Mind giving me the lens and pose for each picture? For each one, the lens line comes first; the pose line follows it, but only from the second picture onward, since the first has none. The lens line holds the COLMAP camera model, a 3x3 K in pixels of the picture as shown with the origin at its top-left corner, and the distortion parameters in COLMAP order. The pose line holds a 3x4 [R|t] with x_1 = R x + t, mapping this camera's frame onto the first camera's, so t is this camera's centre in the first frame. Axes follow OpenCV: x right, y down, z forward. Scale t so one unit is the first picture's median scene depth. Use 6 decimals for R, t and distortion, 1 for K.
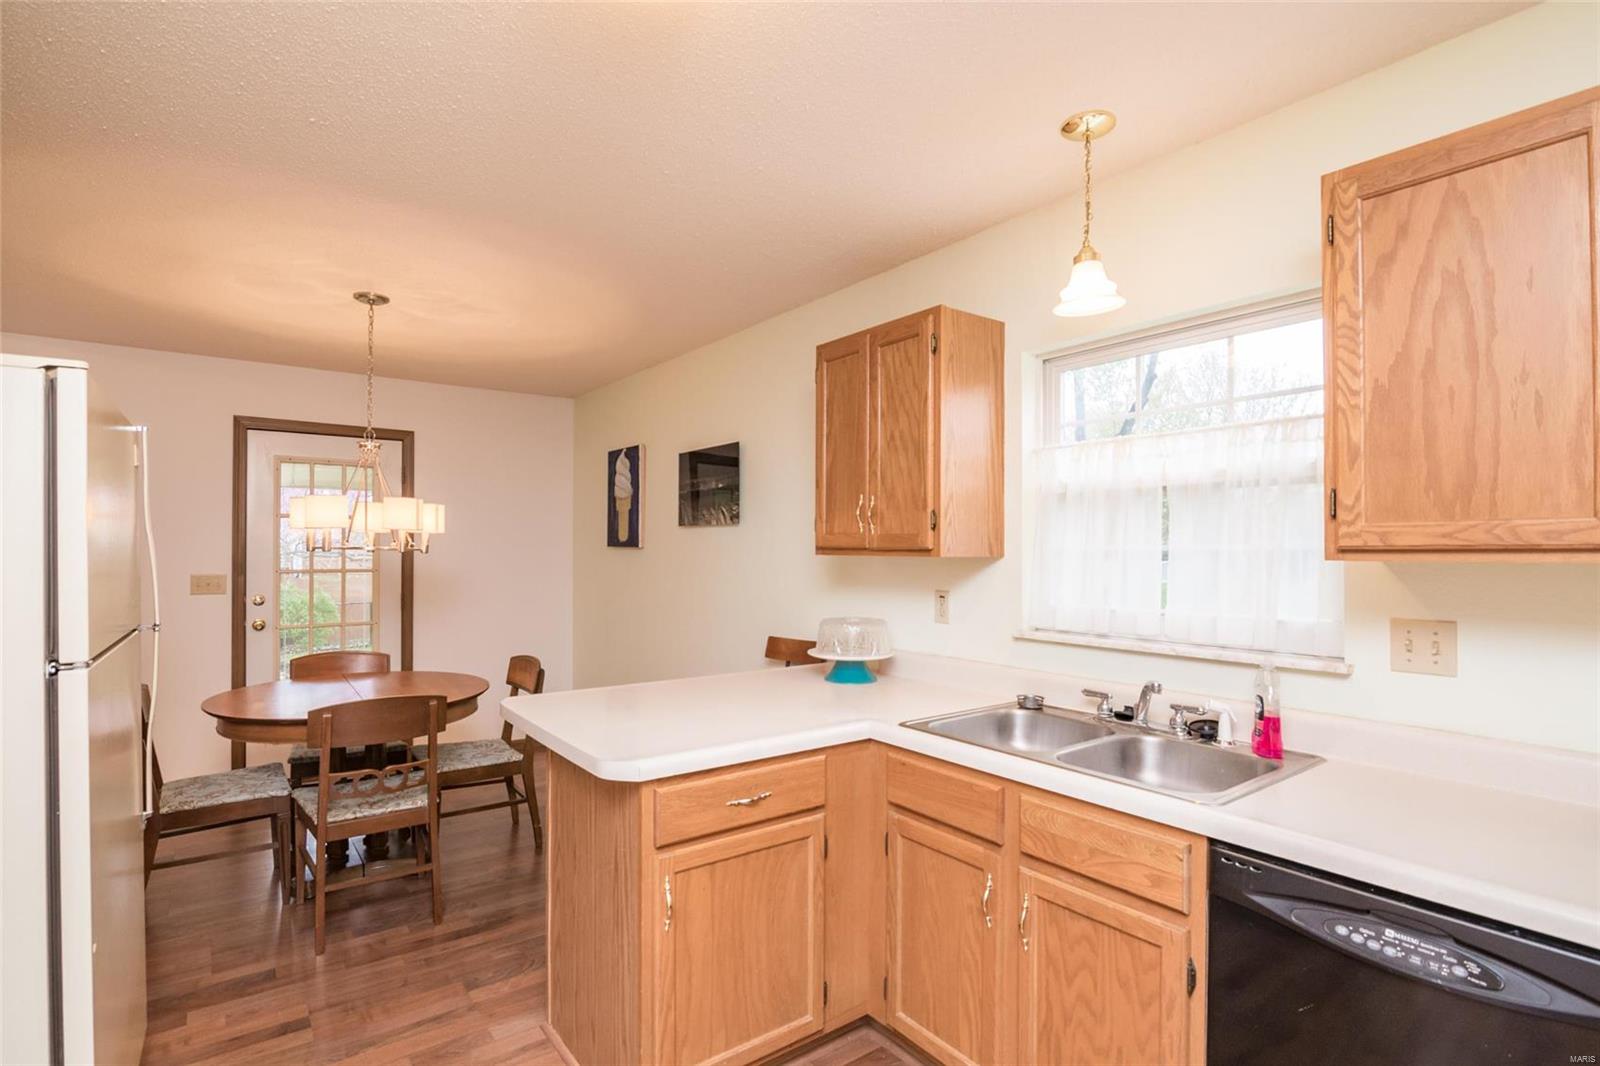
lens RADIAL K [[784.2, 0, 787.5], [0, 784.2, 544.4], [0, 0, 1]] dist [-0.015358, -0.001058]
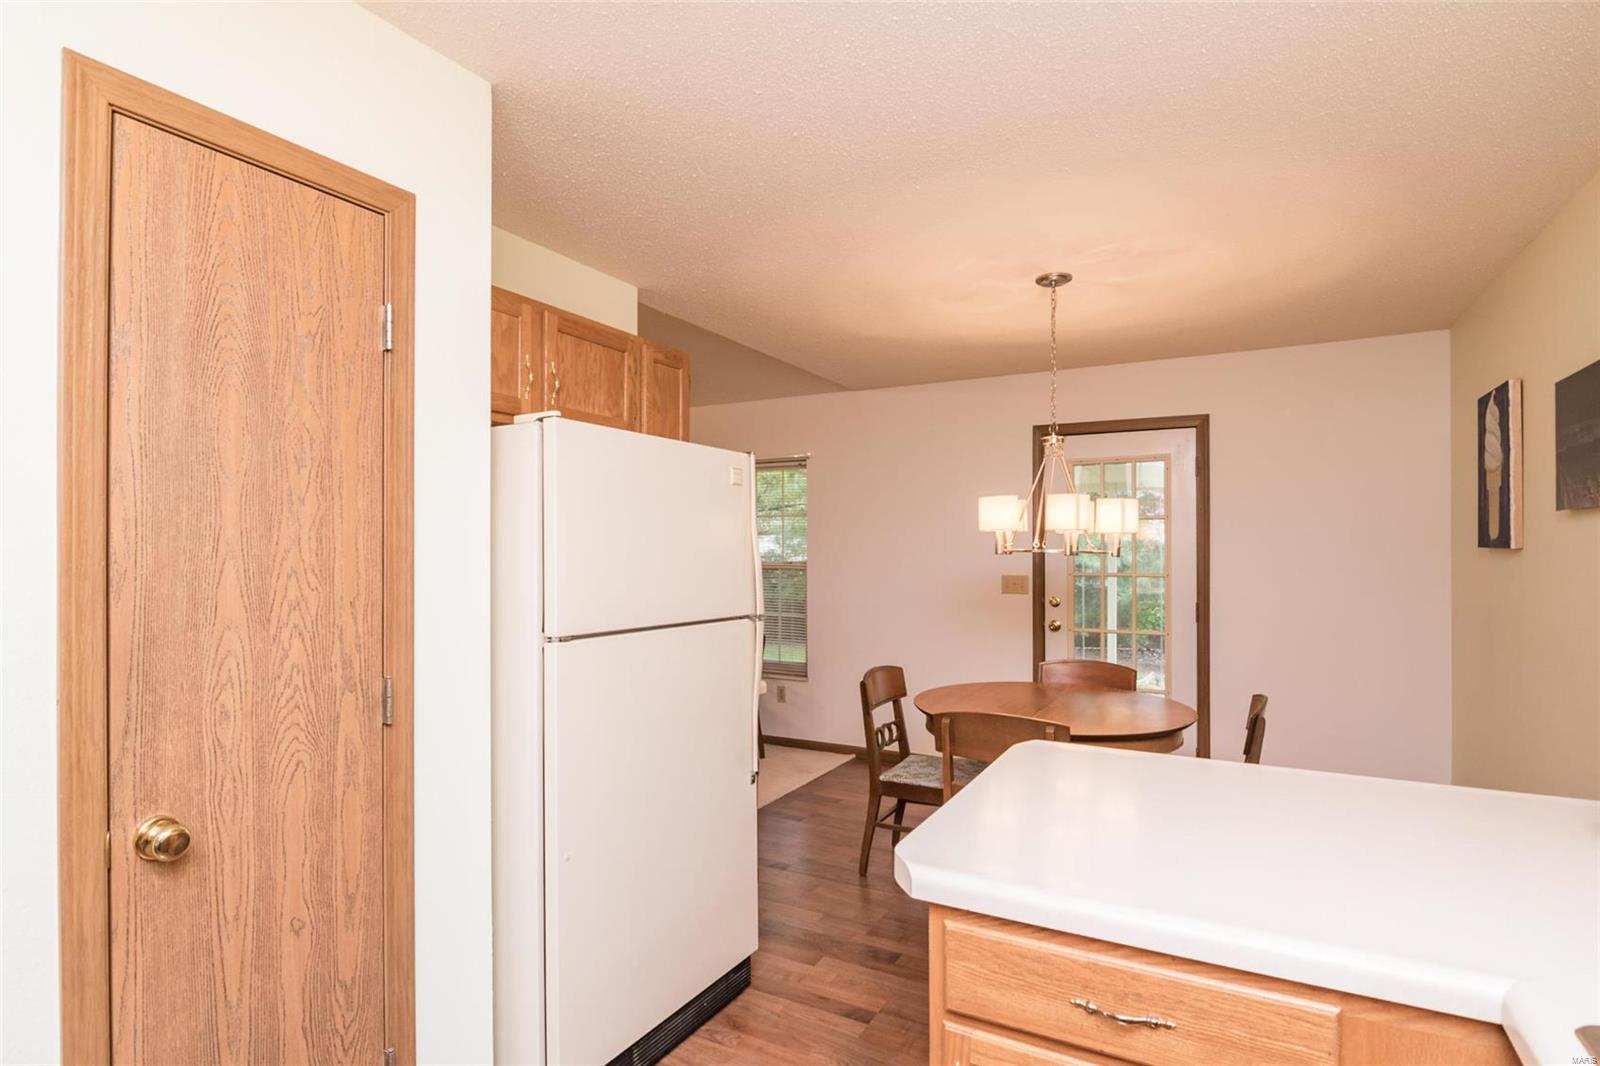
lens RADIAL K [[816.5, 0, 800.4], [0, 816.5, 546.1], [0, 0, 1]] dist [-0.015439, -0.000218]
pose [[0.411040, -0.005884, -0.911598, 0.178302], [0.006644, 0.999972, -0.003459, 0.000444], [0.911593, -0.004635, 0.411068, 0.270124]]
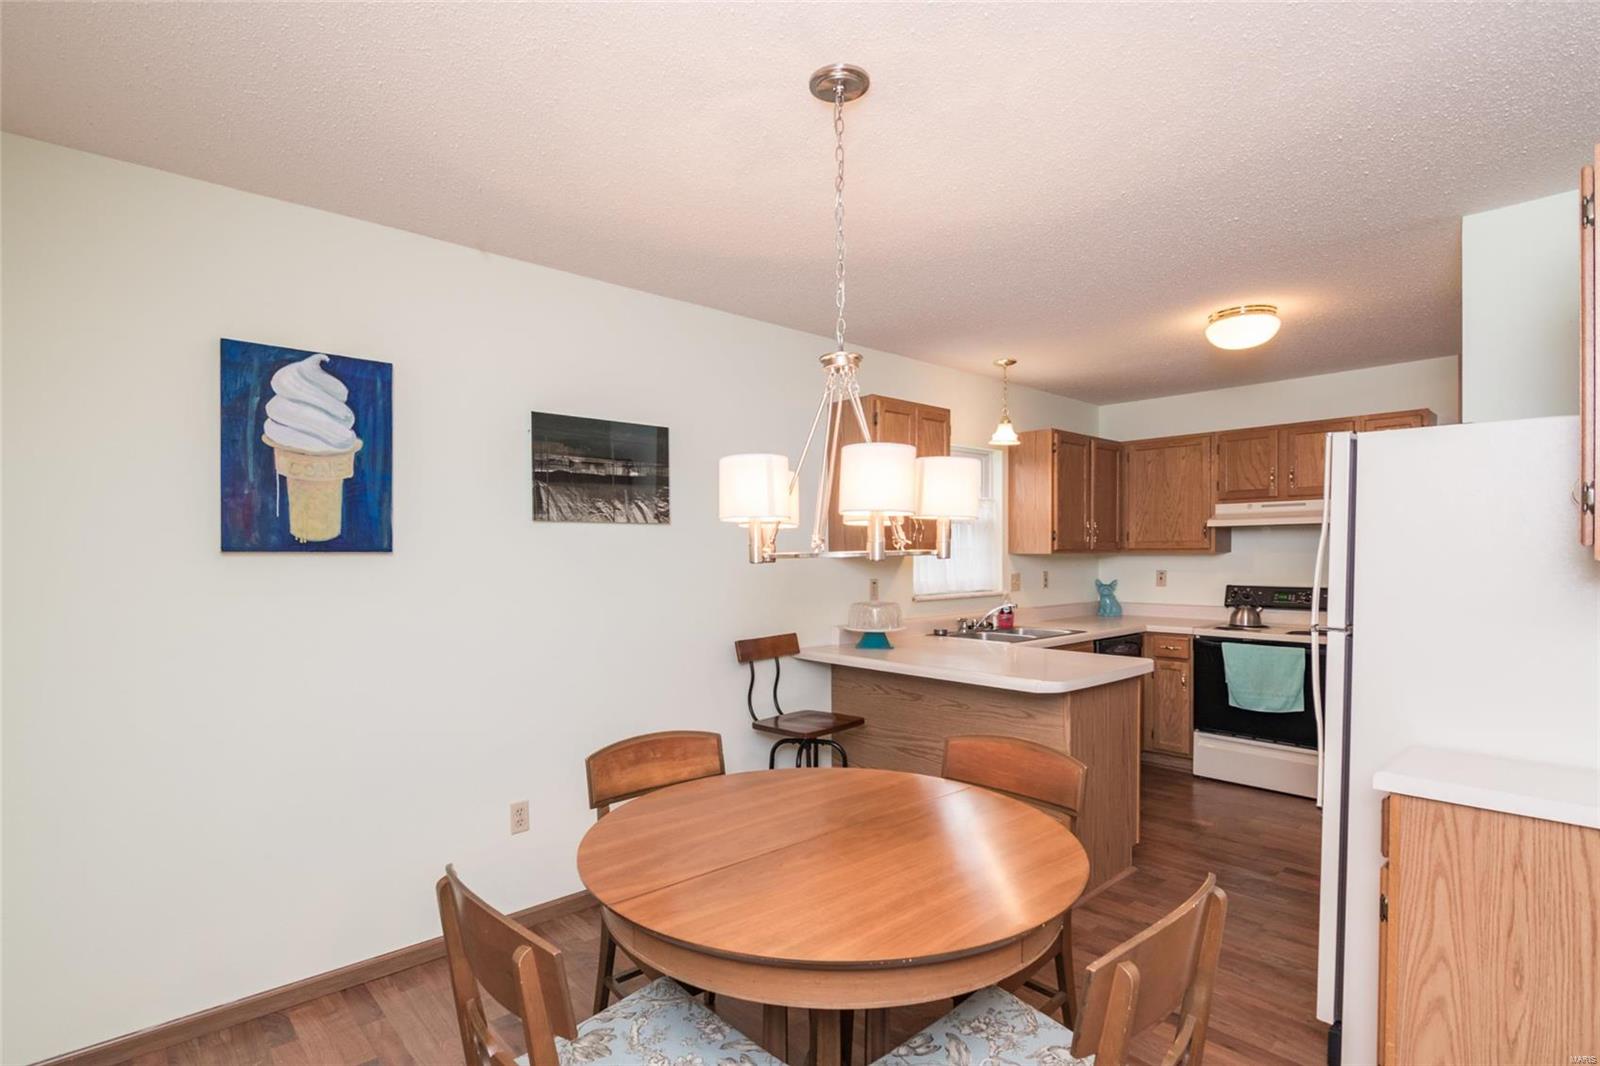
lens RADIAL K [[784.2, 0, 802.3], [0, 784.2, 538.2], [0, 0, 1]] dist [-0.015358, -0.001058]
pose [[-0.089156, 0.001131, 0.996017, -0.897438], [-0.010948, 0.999938, -0.002116, -0.009061], [-0.995958, -0.011093, -0.089138, 0.886220]]
